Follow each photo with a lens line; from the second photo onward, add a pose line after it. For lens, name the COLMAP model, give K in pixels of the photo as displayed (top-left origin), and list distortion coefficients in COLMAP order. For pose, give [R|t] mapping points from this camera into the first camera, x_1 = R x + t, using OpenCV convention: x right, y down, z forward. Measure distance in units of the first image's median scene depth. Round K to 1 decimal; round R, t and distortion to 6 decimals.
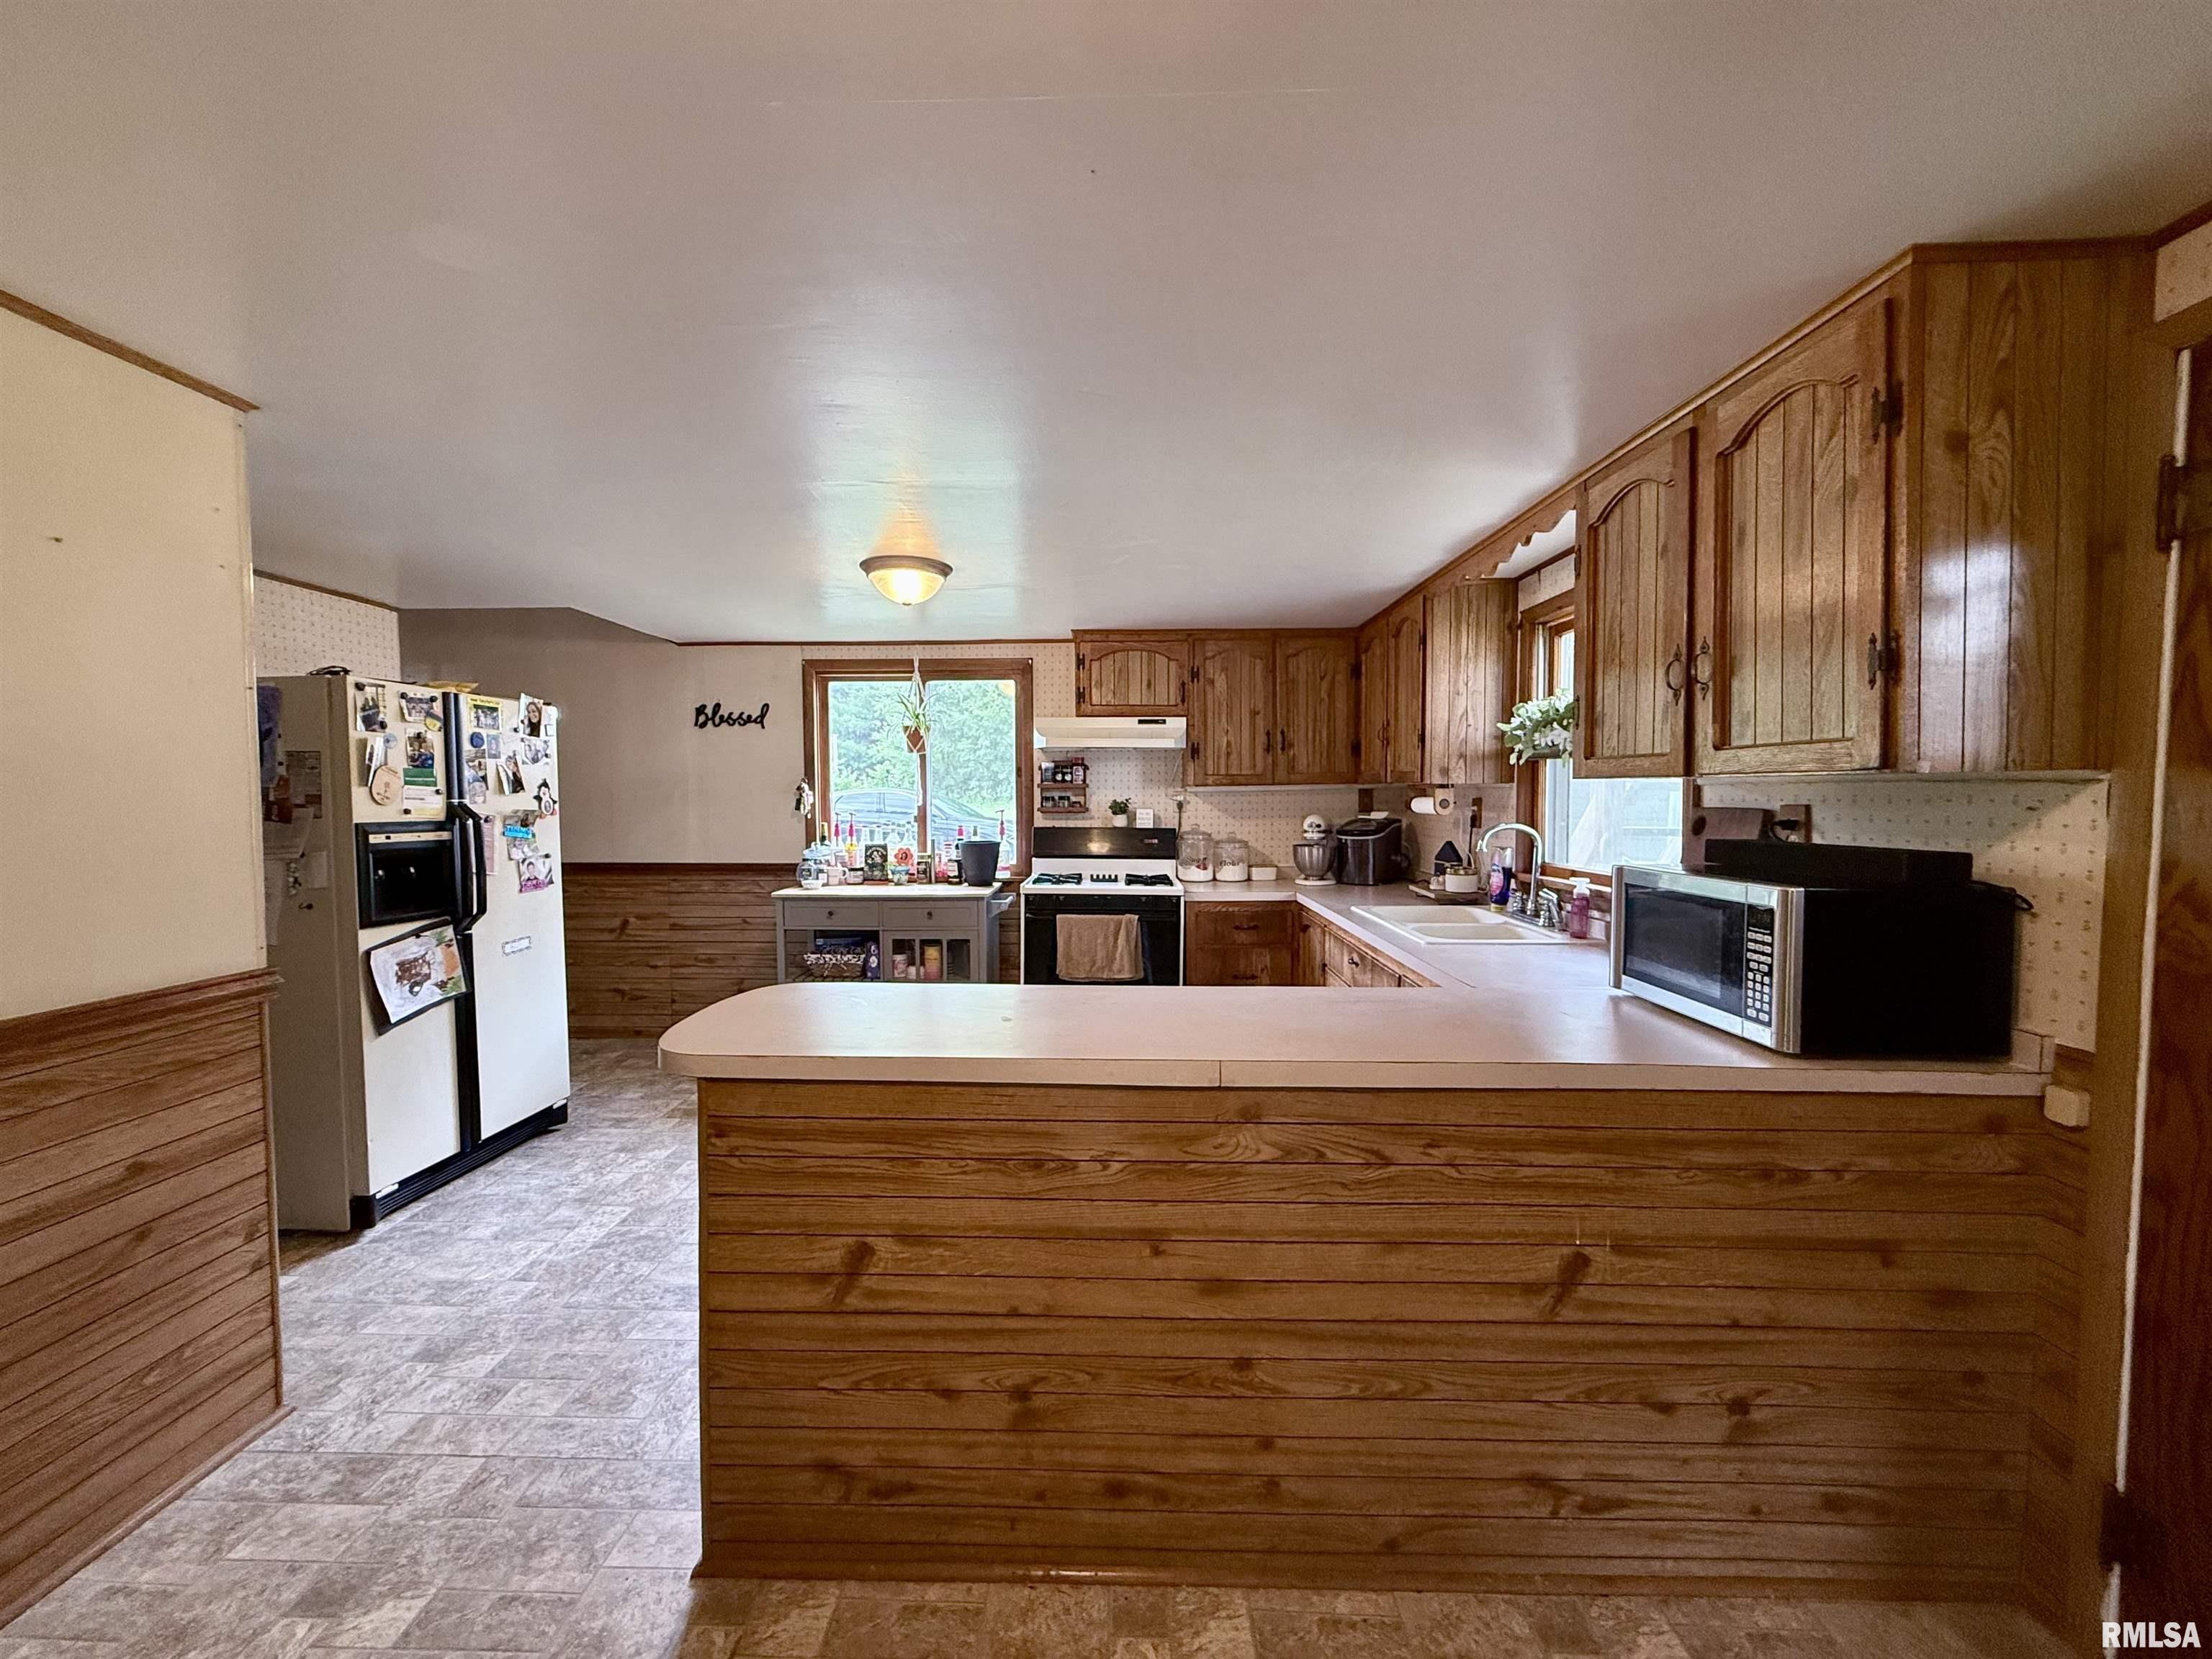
lens RADIAL K [[884.0, 0, 1105.1], [0, 884.0, 828.5], [0, 0, 1]] dist [-0.001023, 0.000327]
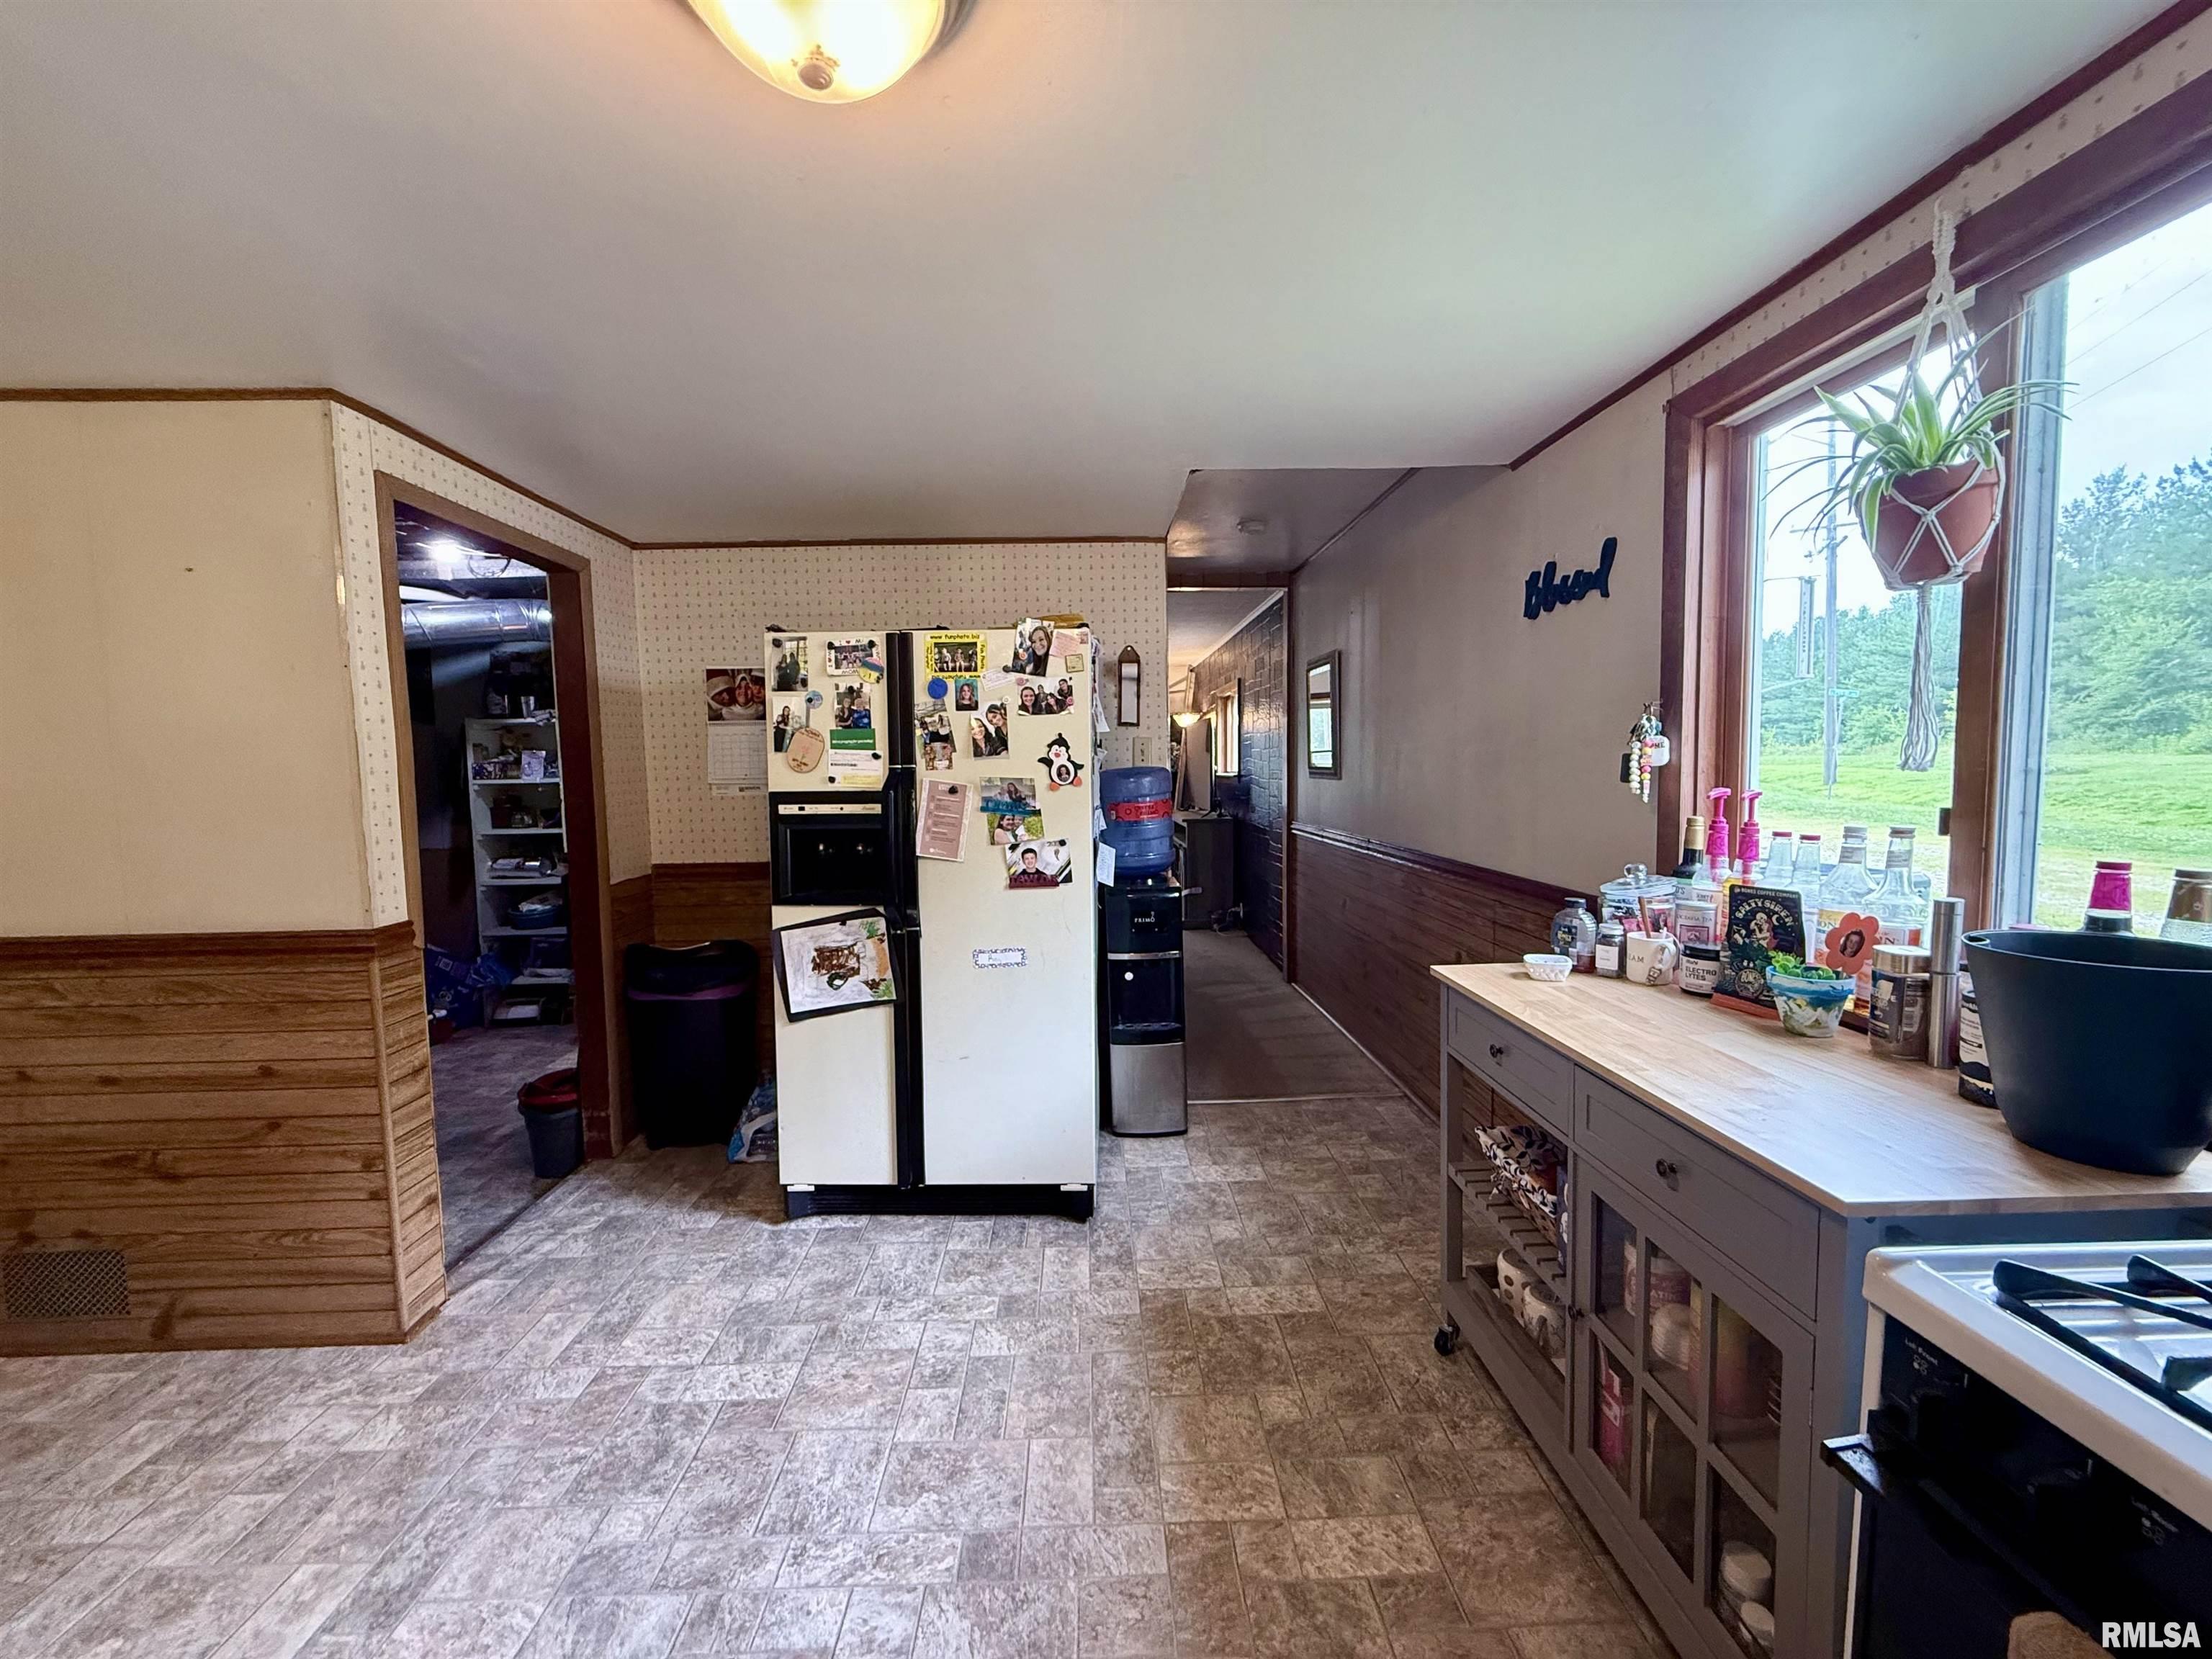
lens RADIAL K [[884.0, 0, 1101.3], [0, 884.0, 829.2], [0, 0, 1]] dist [-0.001023, 0.000327]
pose [[0.046540, 0.074396, -0.996142, 0.092044], [-0.021450, 0.997067, 0.073462, -0.038482], [0.998686, 0.017948, 0.047999, 1.174953]]
